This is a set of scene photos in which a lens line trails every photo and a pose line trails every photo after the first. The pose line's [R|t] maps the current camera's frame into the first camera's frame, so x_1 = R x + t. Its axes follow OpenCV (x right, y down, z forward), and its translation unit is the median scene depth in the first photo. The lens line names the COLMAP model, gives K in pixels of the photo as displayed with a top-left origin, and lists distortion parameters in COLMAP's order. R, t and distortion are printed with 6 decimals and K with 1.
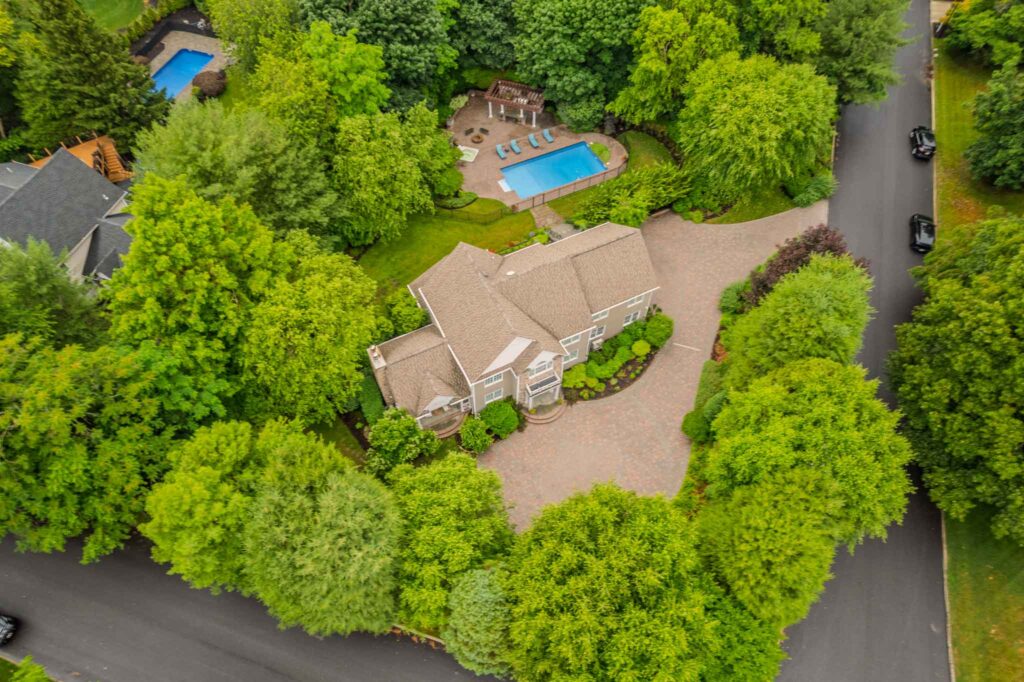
lens RADIAL K [[656.1, 0, 518.9], [0, 656.1, 344.3], [0, 0, 1]] dist [-0.045092, 0.000253]
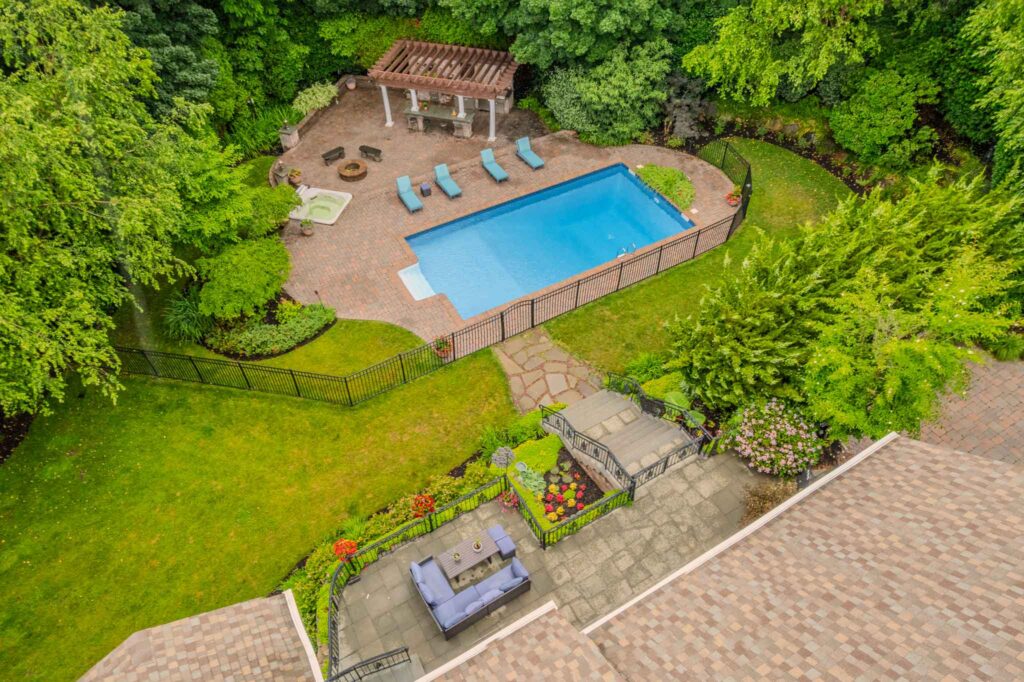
lens RADIAL K [[656.1, 0, 518.9], [0, 656.1, 344.3], [0, 0, 1]] dist [-0.045092, 0.000253]
pose [[0.997395, -0.052538, 0.049422, 0.014327], [0.059289, 0.987372, -0.146905, -0.169521], [-0.041080, 0.149452, 0.987915, 0.720132]]
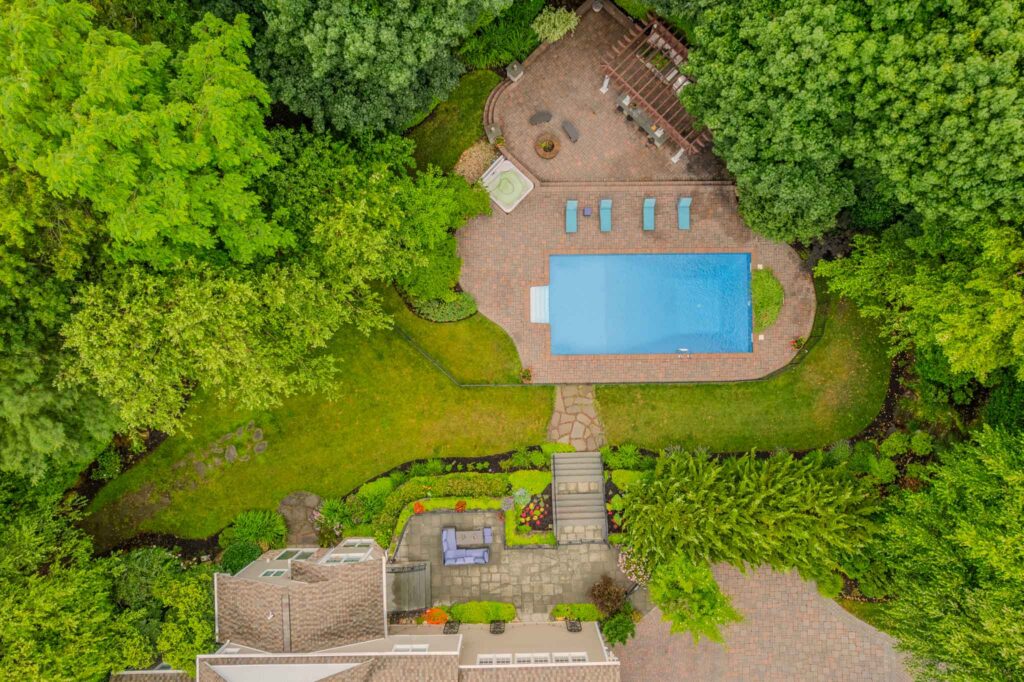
lens RADIAL K [[656.1, 0, 518.9], [0, 656.1, 344.3], [0, 0, 1]] dist [-0.045092, 0.000253]
pose [[0.903793, 0.427835, 0.010740, -0.030938], [-0.363752, 0.754712, 0.545980, -0.528275], [0.225484, -0.497360, 0.837729, 0.624943]]
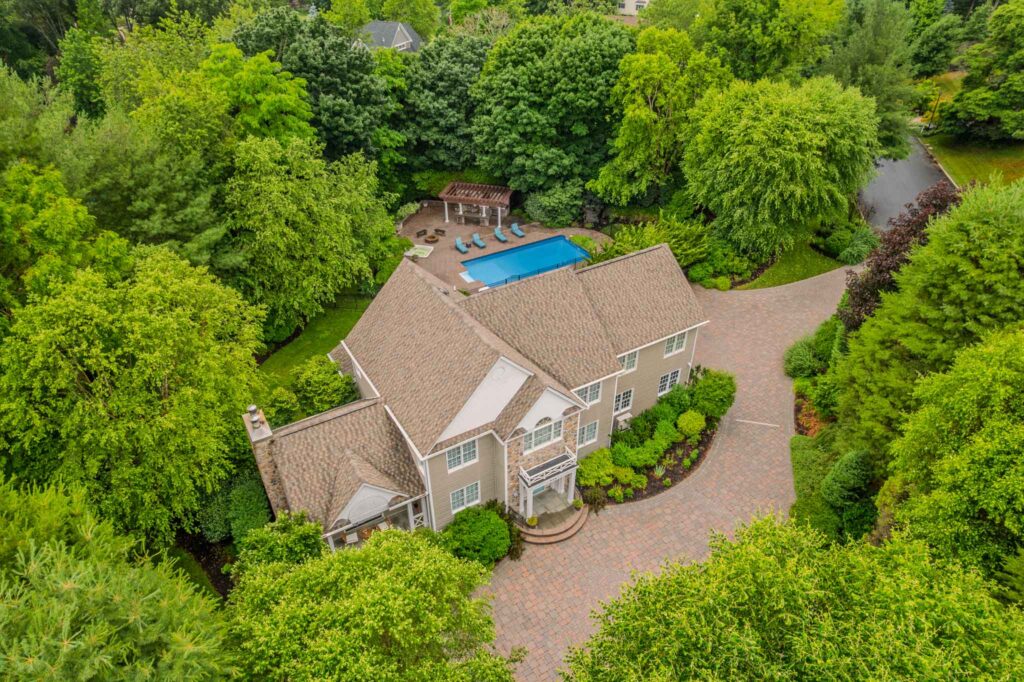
lens RADIAL K [[652.2, 0, 519.5], [0, 652.2, 357.4], [0, 0, 1]] dist [-0.039837, 0.000954]
pose [[0.996527, -0.048403, 0.067761, -0.018934], [0.069438, 0.932155, -0.355339, 0.139055], [-0.045965, 0.358810, 0.932278, 0.336525]]
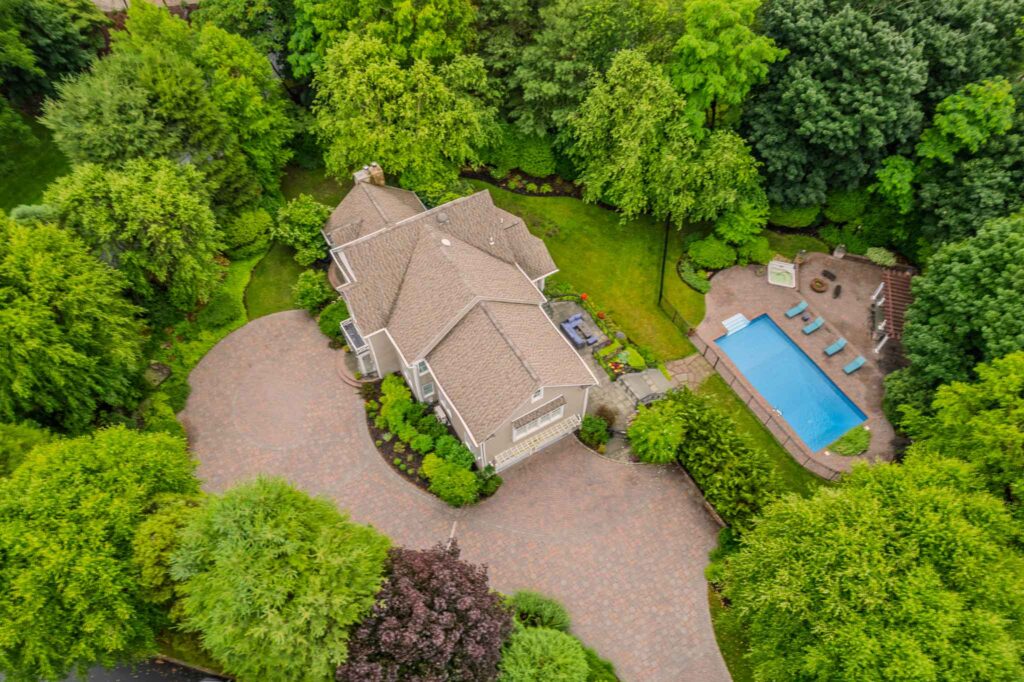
lens RADIAL K [[652.2, 0, 519.5], [0, 652.2, 357.4], [0, 0, 1]] dist [-0.039837, 0.000954]
pose [[0.068968, 0.824316, -0.561913, 0.428125], [-0.837289, 0.354063, 0.416637, -0.357554], [0.542393, 0.441749, 0.714610, 0.421749]]
